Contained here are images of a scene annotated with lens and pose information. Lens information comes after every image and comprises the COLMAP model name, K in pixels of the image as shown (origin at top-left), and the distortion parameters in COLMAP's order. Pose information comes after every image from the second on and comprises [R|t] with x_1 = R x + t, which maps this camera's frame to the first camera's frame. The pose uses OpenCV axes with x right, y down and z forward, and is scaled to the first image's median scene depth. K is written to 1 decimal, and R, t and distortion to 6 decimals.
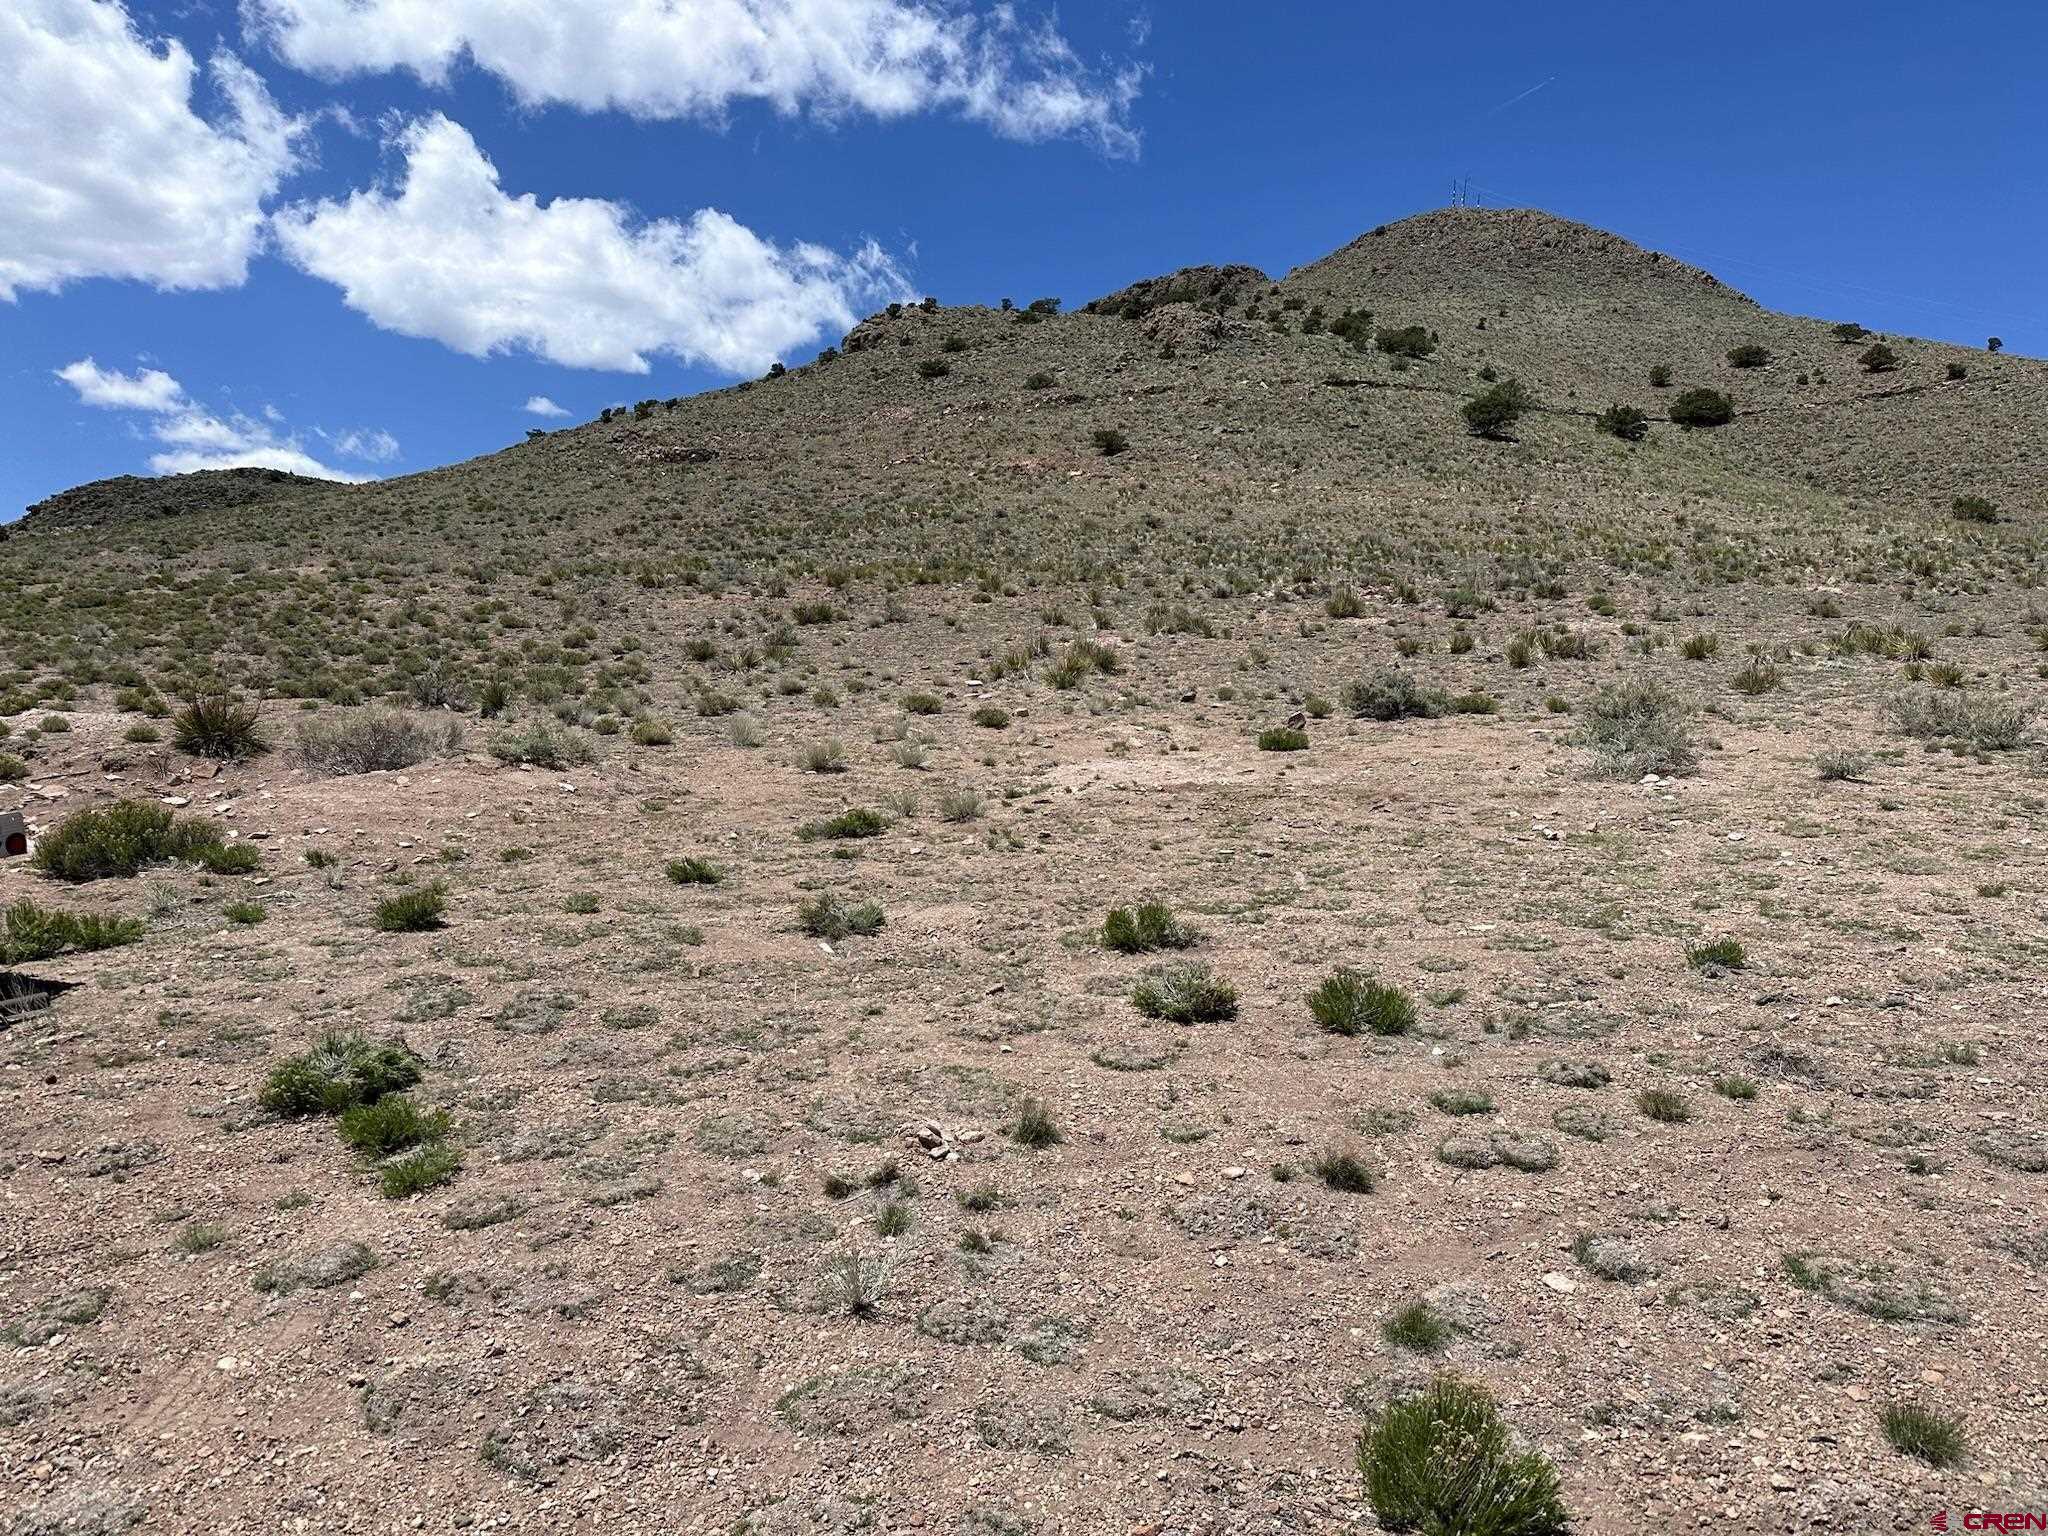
lens RADIAL K [[1432.5, 0, 991.4], [0, 1432.5, 757.9], [0, 0, 1]] dist [0.121817, -0.197532]
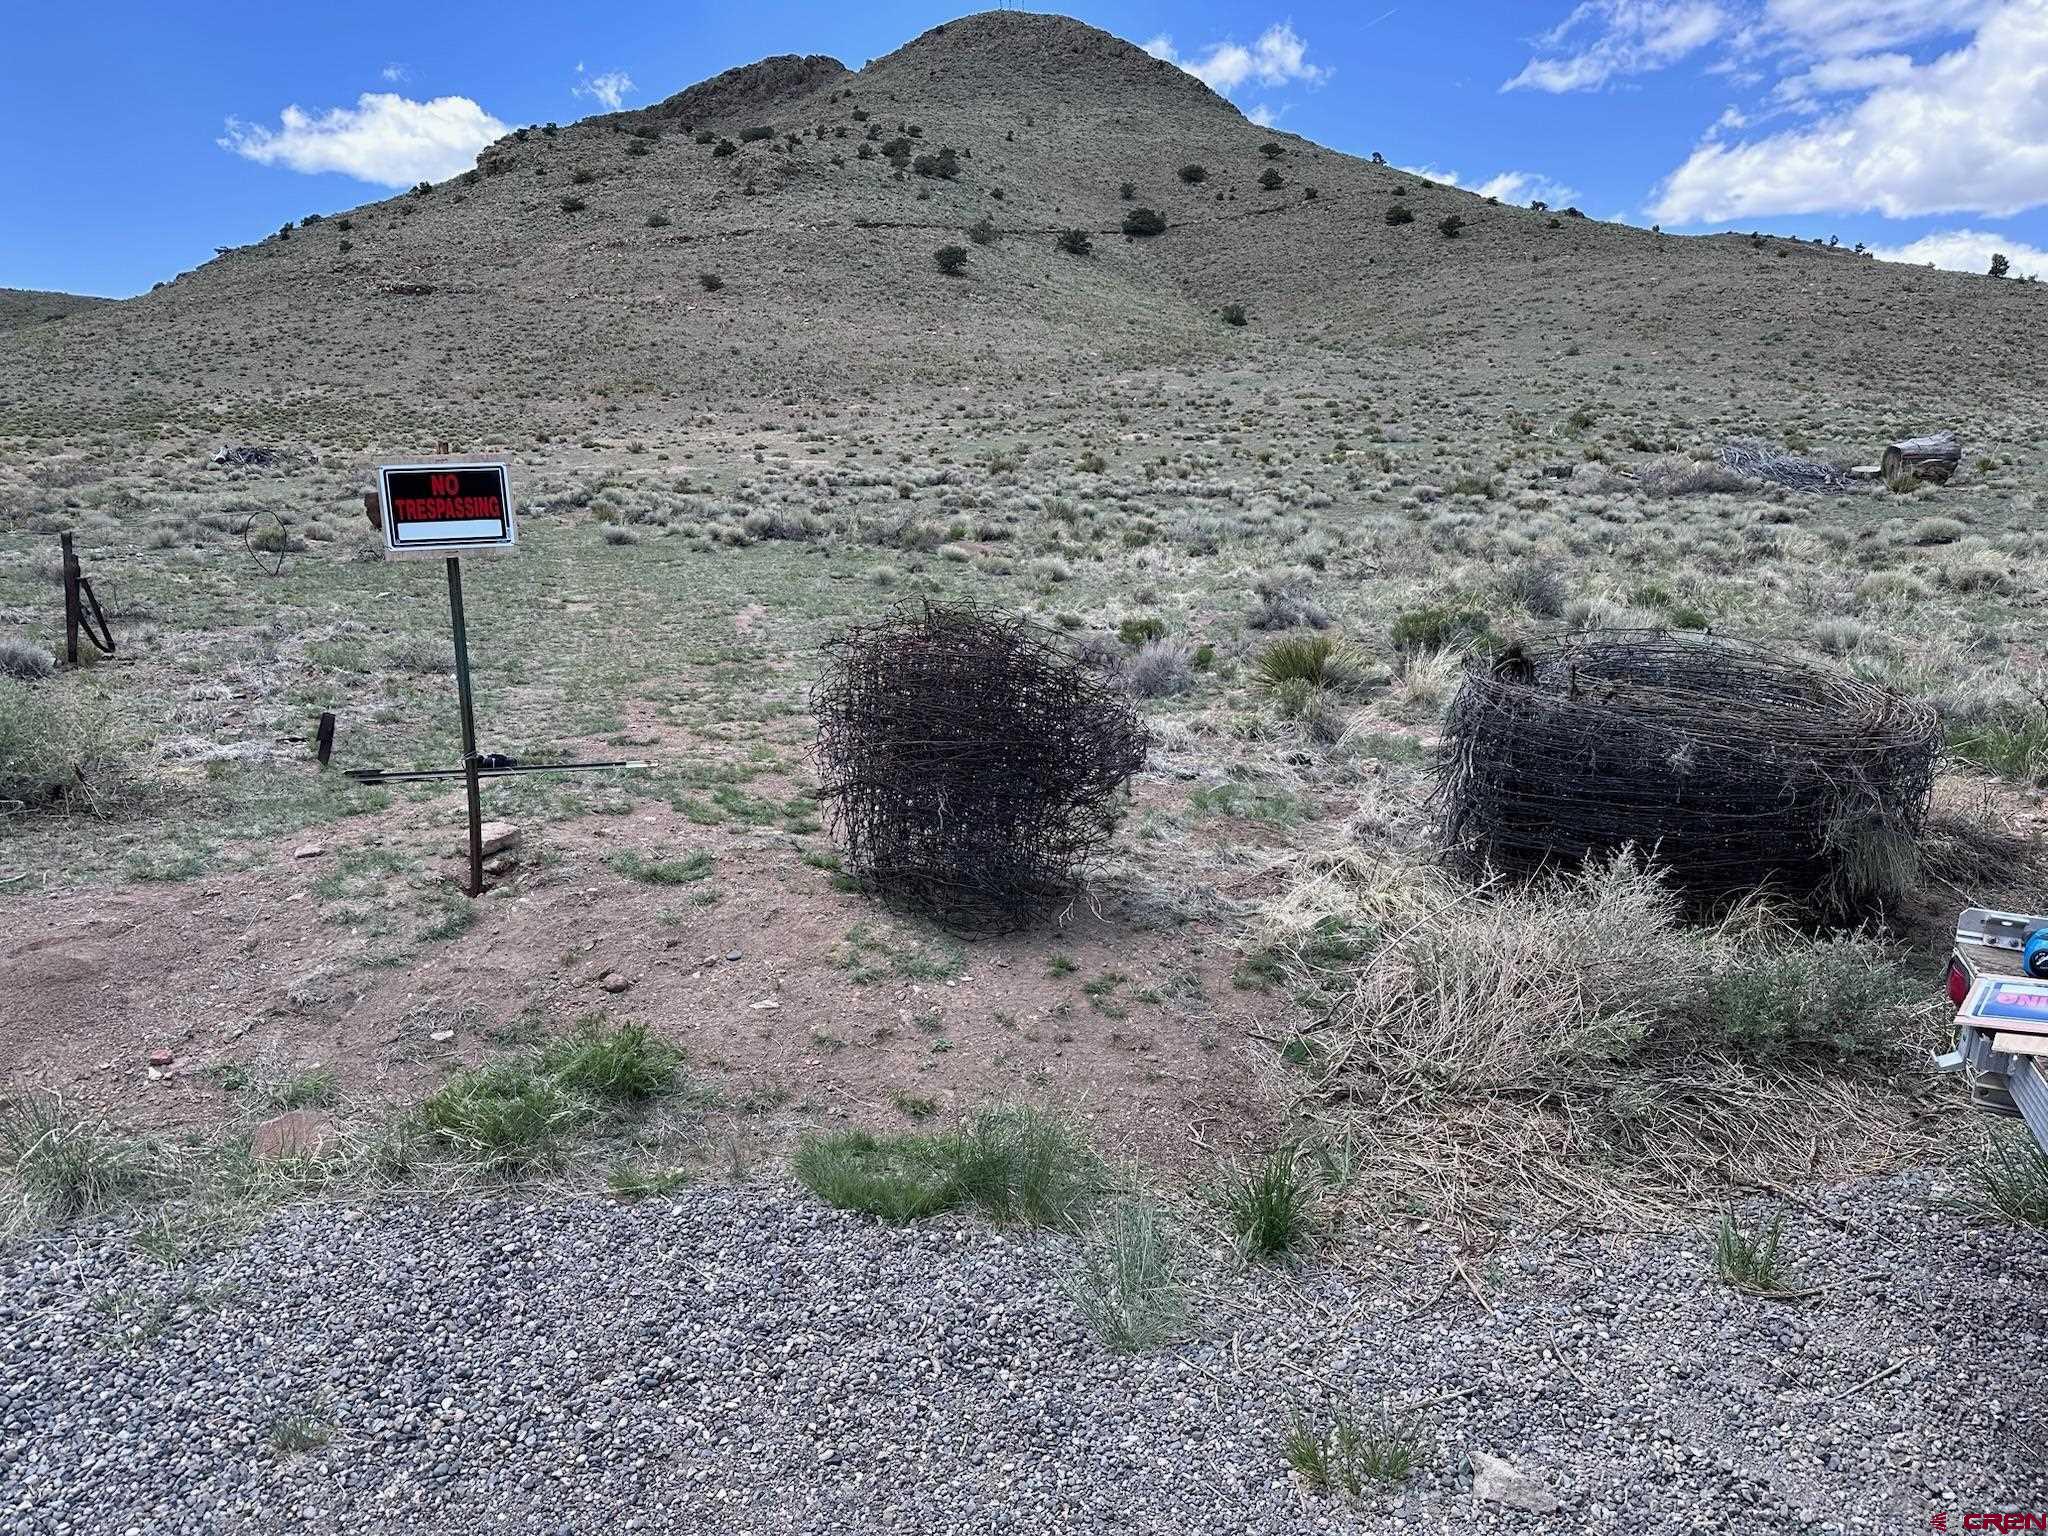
lens RADIAL K [[1432.5, 0, 991.4], [0, 1432.5, 757.9], [0, 0, 1]] dist [0.121817, -0.197532]
pose [[0.968232, -0.094990, 0.231308, -0.025611], [0.057707, 0.984949, 0.162929, 0.034901], [-0.243303, -0.144405, 0.959141, -0.451991]]
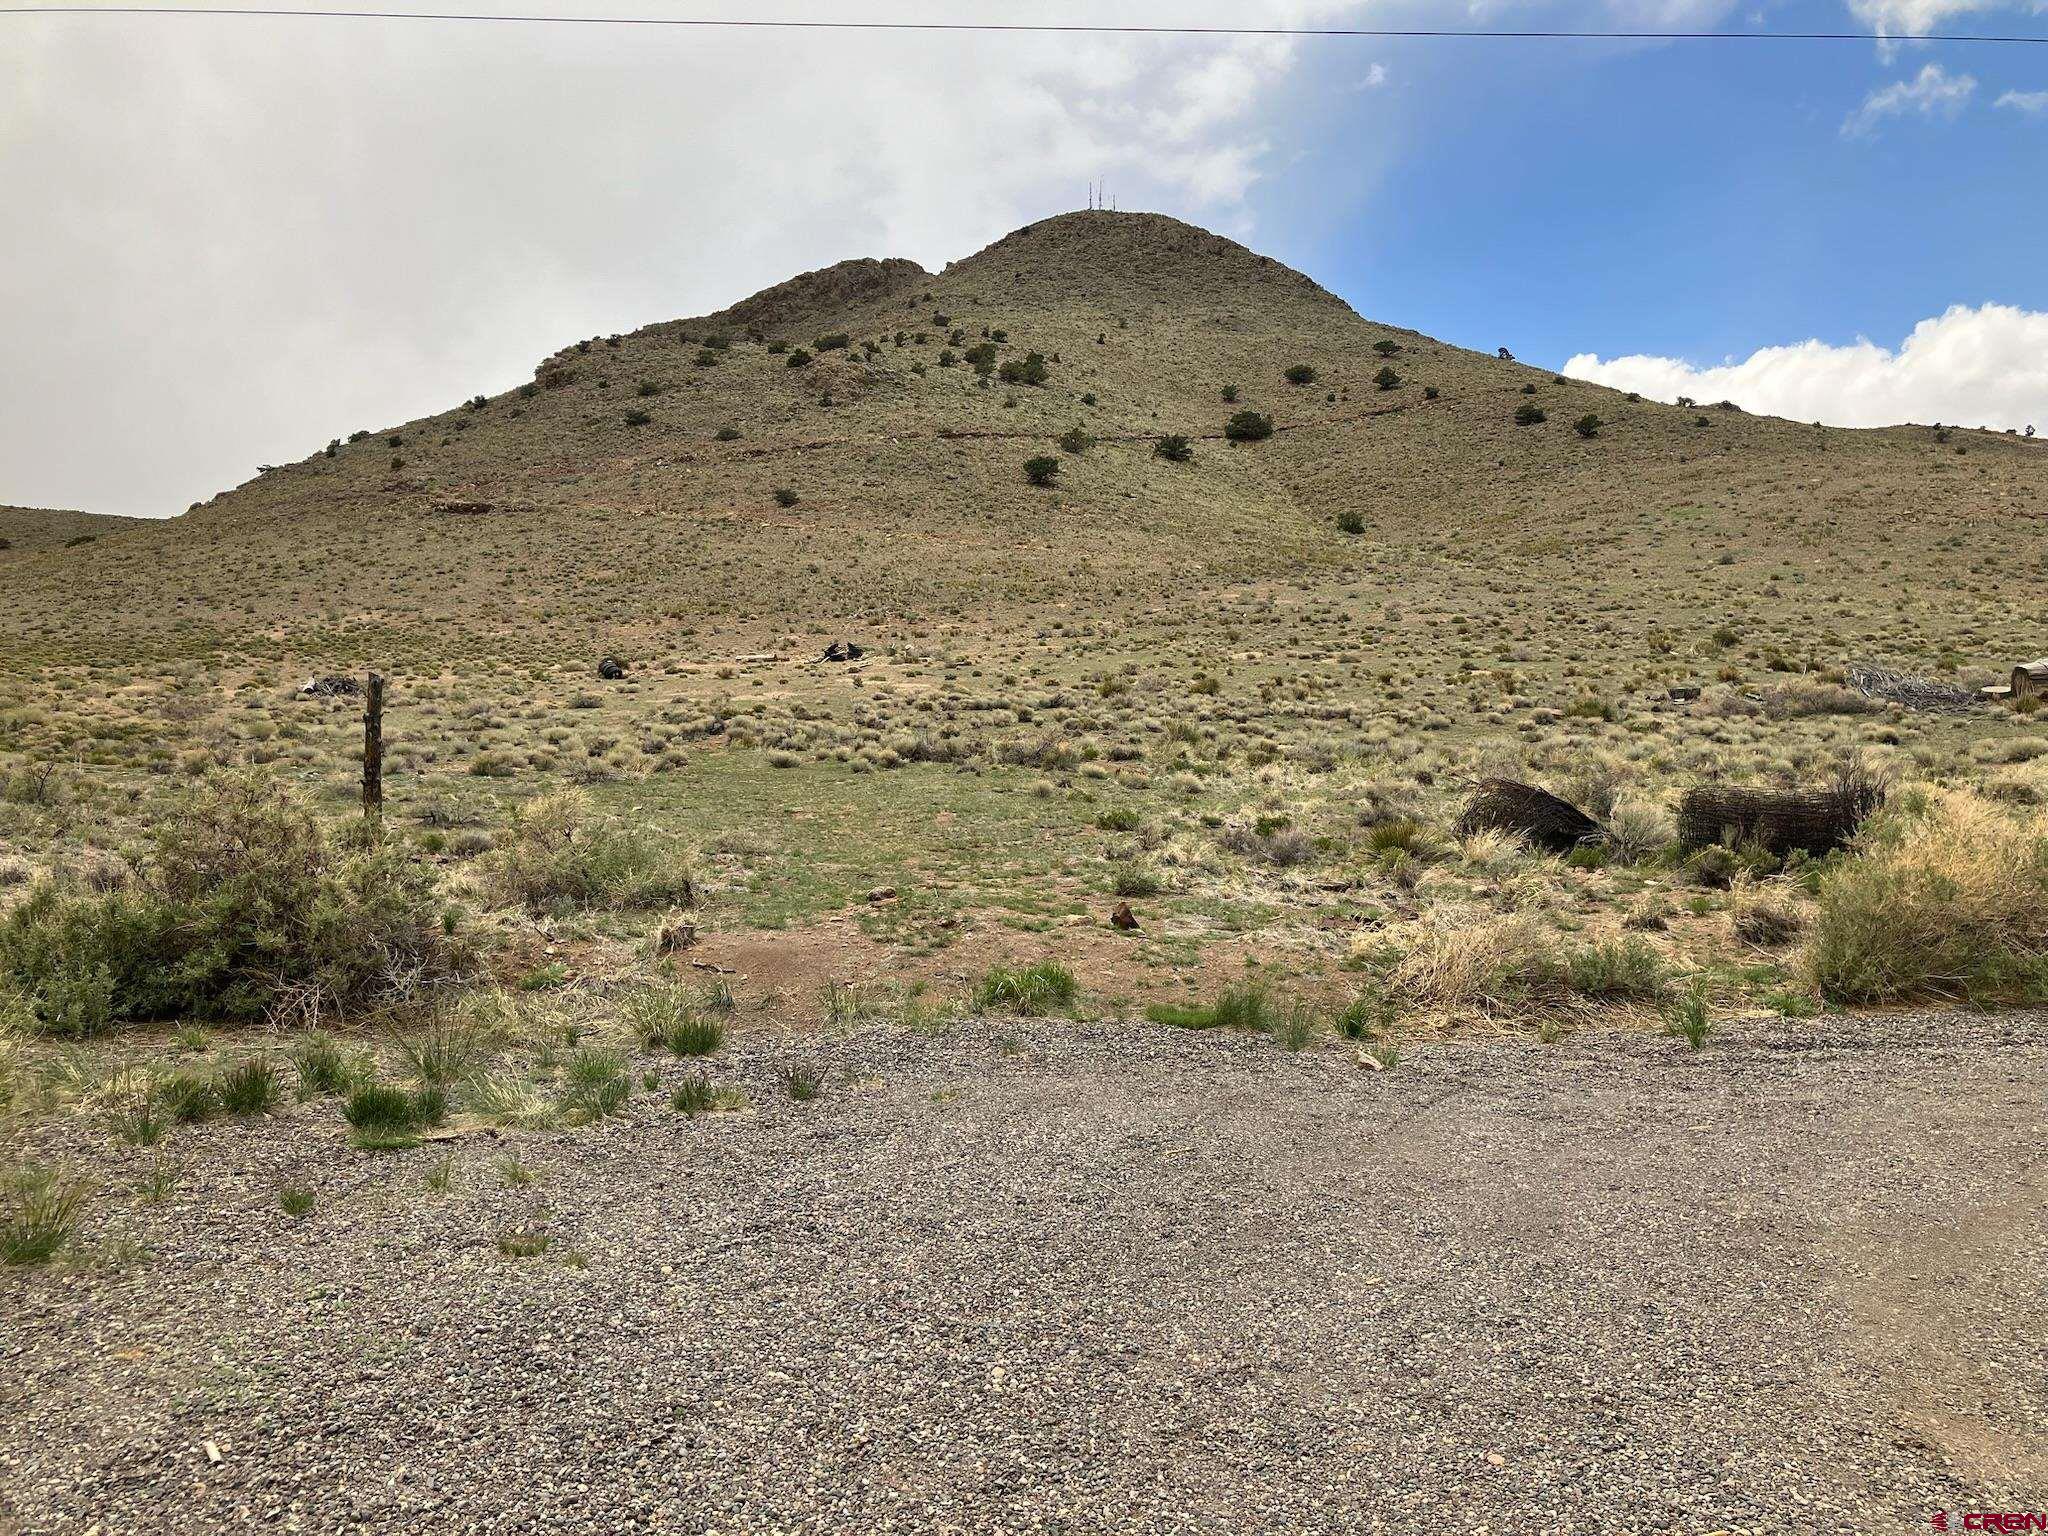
lens RADIAL K [[1659.1, 0, 1020.8], [0, 1659.1, 755.1], [0, 0, 1]] dist [0.164363, -0.475206]
pose [[0.975944, -0.063389, 0.208604, -0.038102], [0.063860, 0.997949, 0.004483, 0.034827], [-0.208460, 0.008946, 0.977990, -0.483032]]
